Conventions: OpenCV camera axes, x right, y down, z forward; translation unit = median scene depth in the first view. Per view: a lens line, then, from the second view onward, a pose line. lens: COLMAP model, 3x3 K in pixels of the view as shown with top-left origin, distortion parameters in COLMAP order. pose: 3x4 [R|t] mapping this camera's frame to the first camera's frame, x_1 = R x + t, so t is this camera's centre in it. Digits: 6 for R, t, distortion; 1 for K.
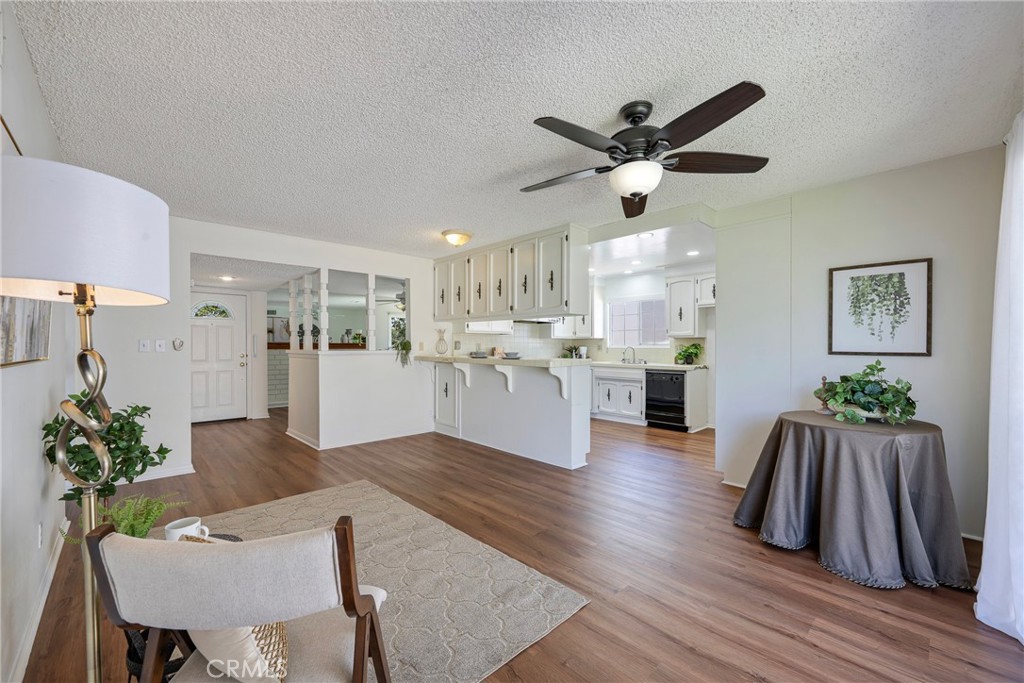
lens RADIAL K [[411.3, 0, 509.1], [0, 411.3, 342.1], [0, 0, 1]] dist [0.000973, -0.001303]
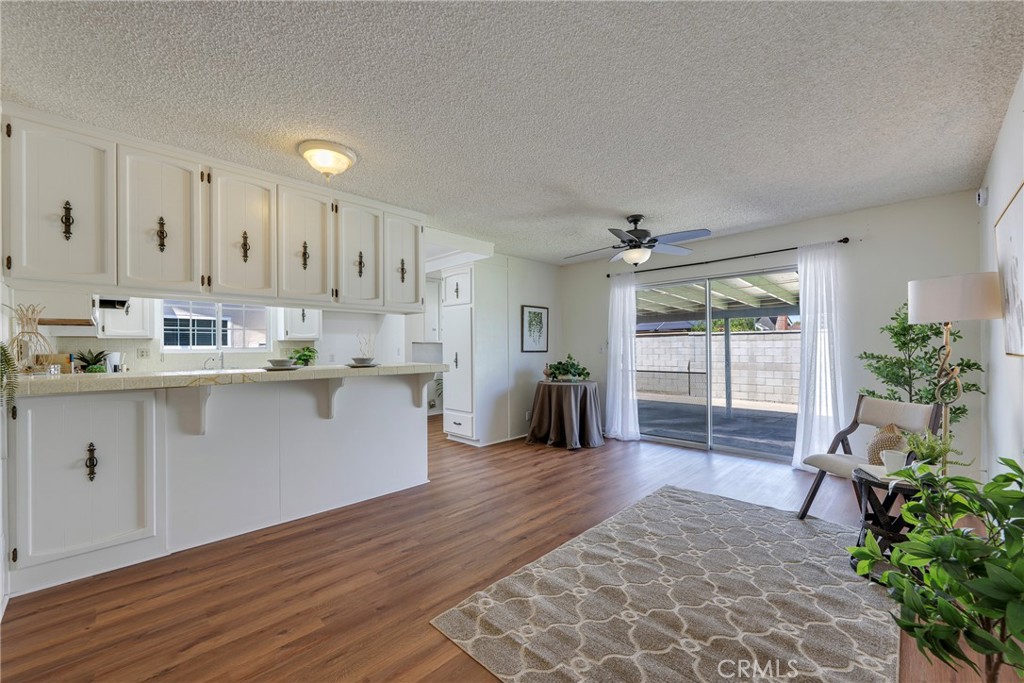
lens RADIAL K [[411.3, 0, 508.2], [0, 411.3, 343.0], [0, 0, 1]] dist [0.000973, -0.001303]
pose [[-0.026340, 0.012388, 0.999576, -0.610740], [0.000152, 0.999923, -0.012388, 0.007350], [-0.999653, -0.000175, -0.026340, 0.662953]]
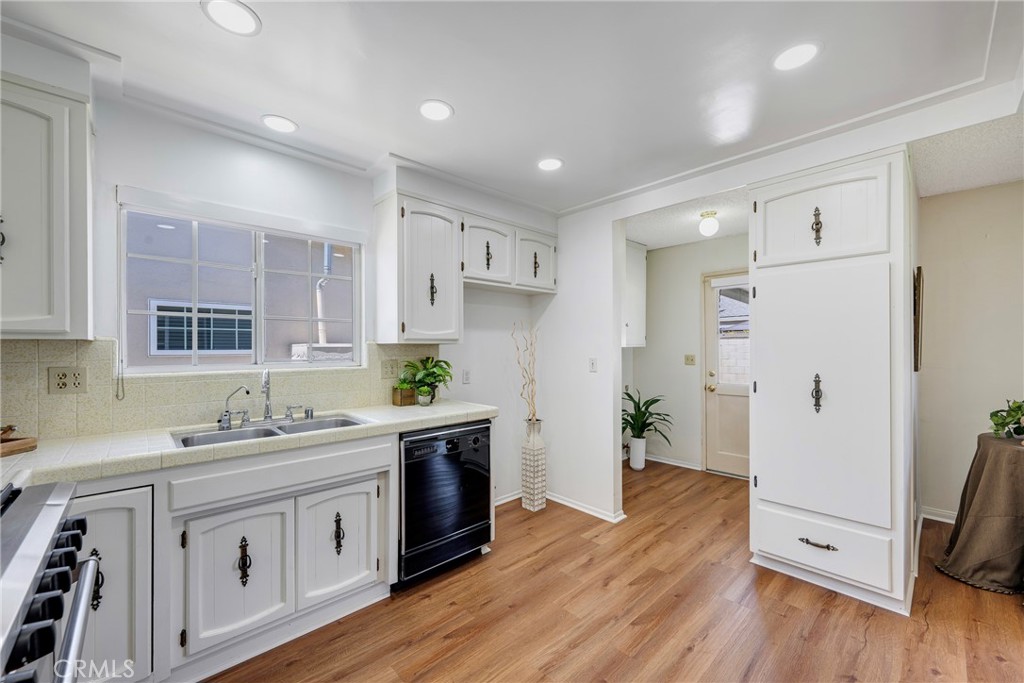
lens RADIAL K [[411.3, 0, 511.1], [0, 411.3, 346.3], [0, 0, 1]] dist [0.000973, -0.001303]
pose [[-0.006580, 0.003420, 0.999973, -0.019936], [-0.004279, 0.999985, -0.003448, -0.008927], [-0.999969, -0.004302, -0.006566, 1.082202]]
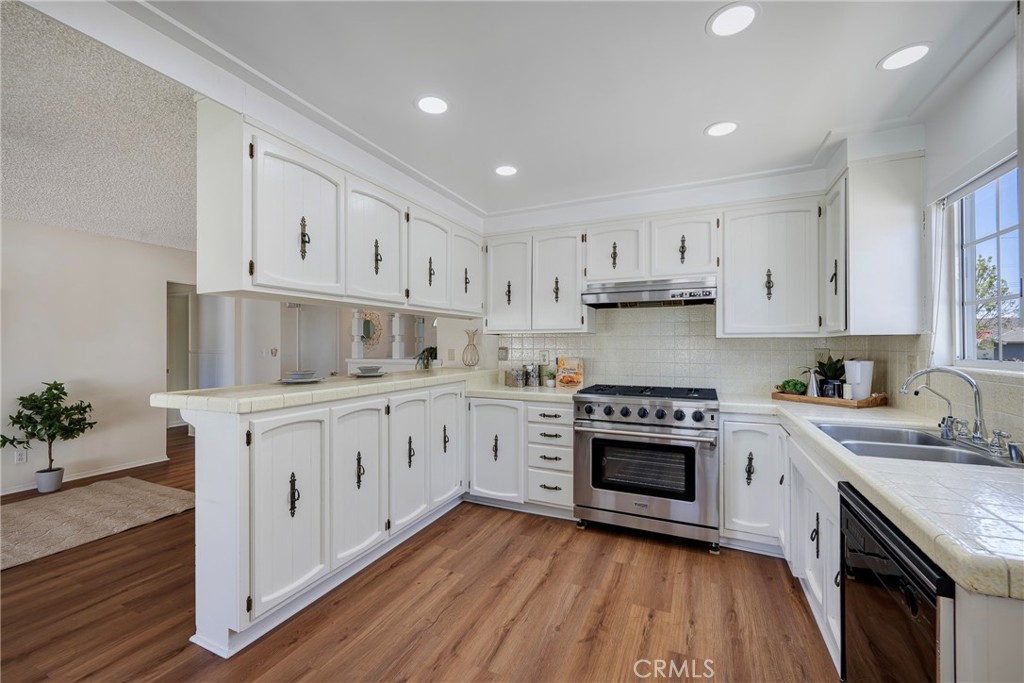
lens RADIAL K [[411.3, 0, 510.4], [0, 411.3, 346.9], [0, 0, 1]] dist [0.000973, -0.001303]
pose [[0.379434, 0.000603, -0.925219, 0.549056], [0.010039, 0.999938, 0.004769, -0.006985], [0.925164, -0.011098, 0.379404, 0.905465]]
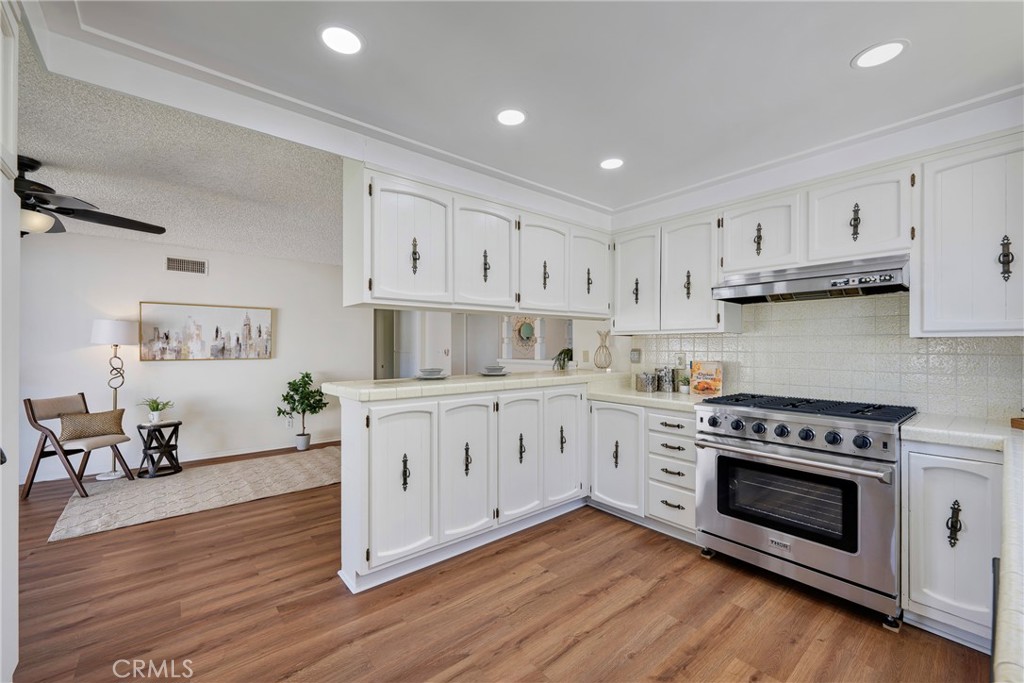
lens RADIAL K [[411.3, 0, 512.0], [0, 411.3, 348.2], [0, 0, 1]] dist [0.000973, -0.001303]
pose [[-0.054295, 0.001926, -0.998523, 0.566769], [0.008298, 0.999964, 0.001478, -0.007078], [0.998490, -0.008205, -0.054309, 1.003272]]
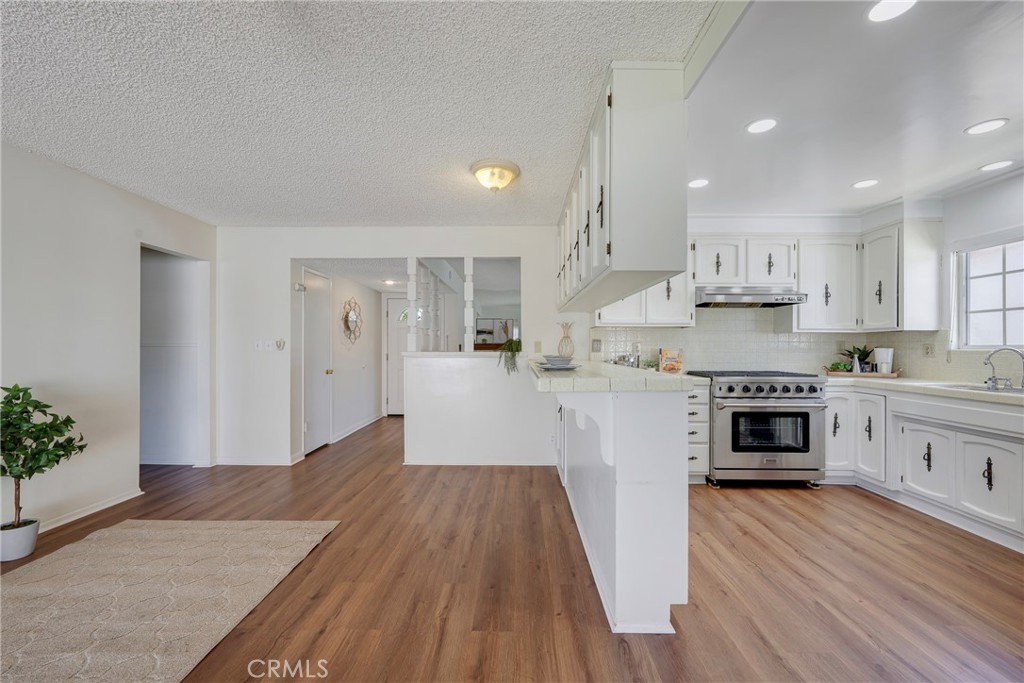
lens RADIAL K [[411.3, 0, 515.4], [0, 411.3, 349.1], [0, 0, 1]] dist [0.000973, -0.001303]
pose [[0.723340, 0.003646, -0.690483, 0.293099], [0.004364, 0.999942, 0.009852, 0.007157], [0.690479, -0.010139, 0.723282, 0.485755]]
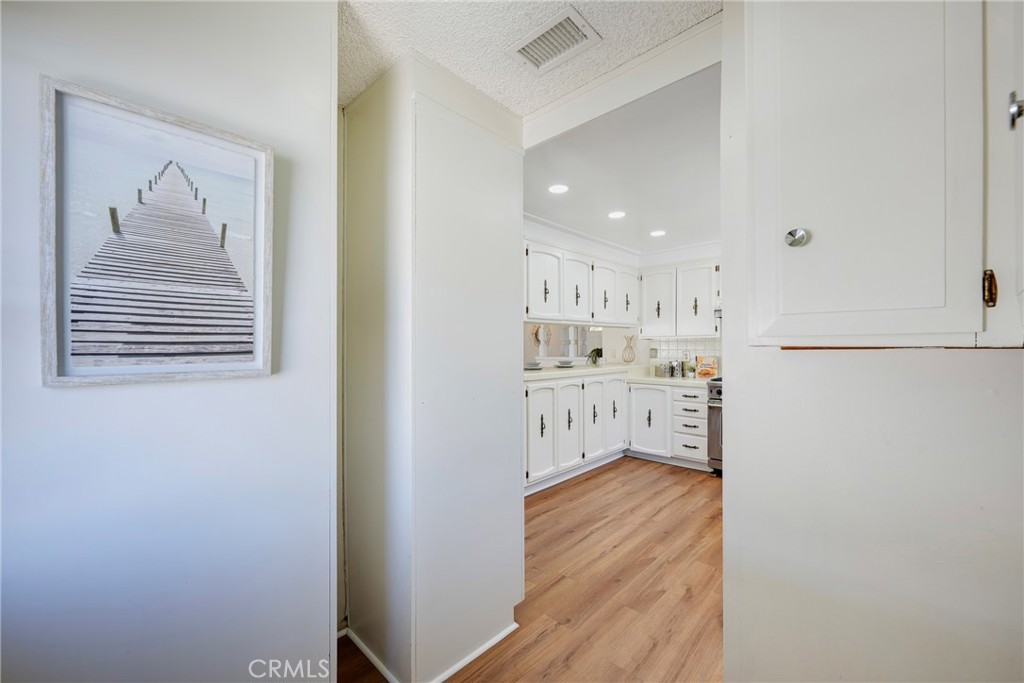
lens RADIAL K [[411.3, 0, 512.2], [0, 411.3, 346.6], [0, 0, 1]] dist [0.000973, -0.001303]
pose [[0.059280, -0.001461, -0.998240, 0.840627], [0.013103, 0.999914, -0.000686, -0.011111], [0.998155, -0.013040, 0.059295, 0.770273]]
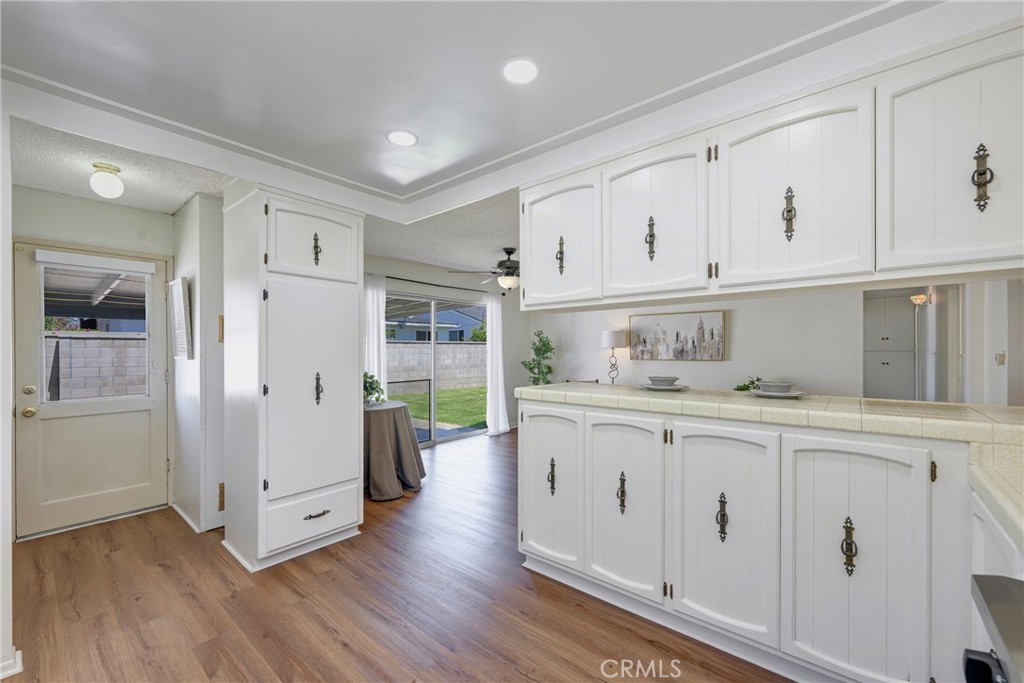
lens RADIAL K [[411.3, 0, 510.7], [0, 411.3, 351.0], [0, 0, 1]] dist [0.000973, -0.001303]
pose [[-0.993496, 0.004211, -0.113789, 0.224983], [0.004772, 0.999978, -0.004656, -0.006267], [0.113767, -0.005168, -0.993494, 1.297022]]
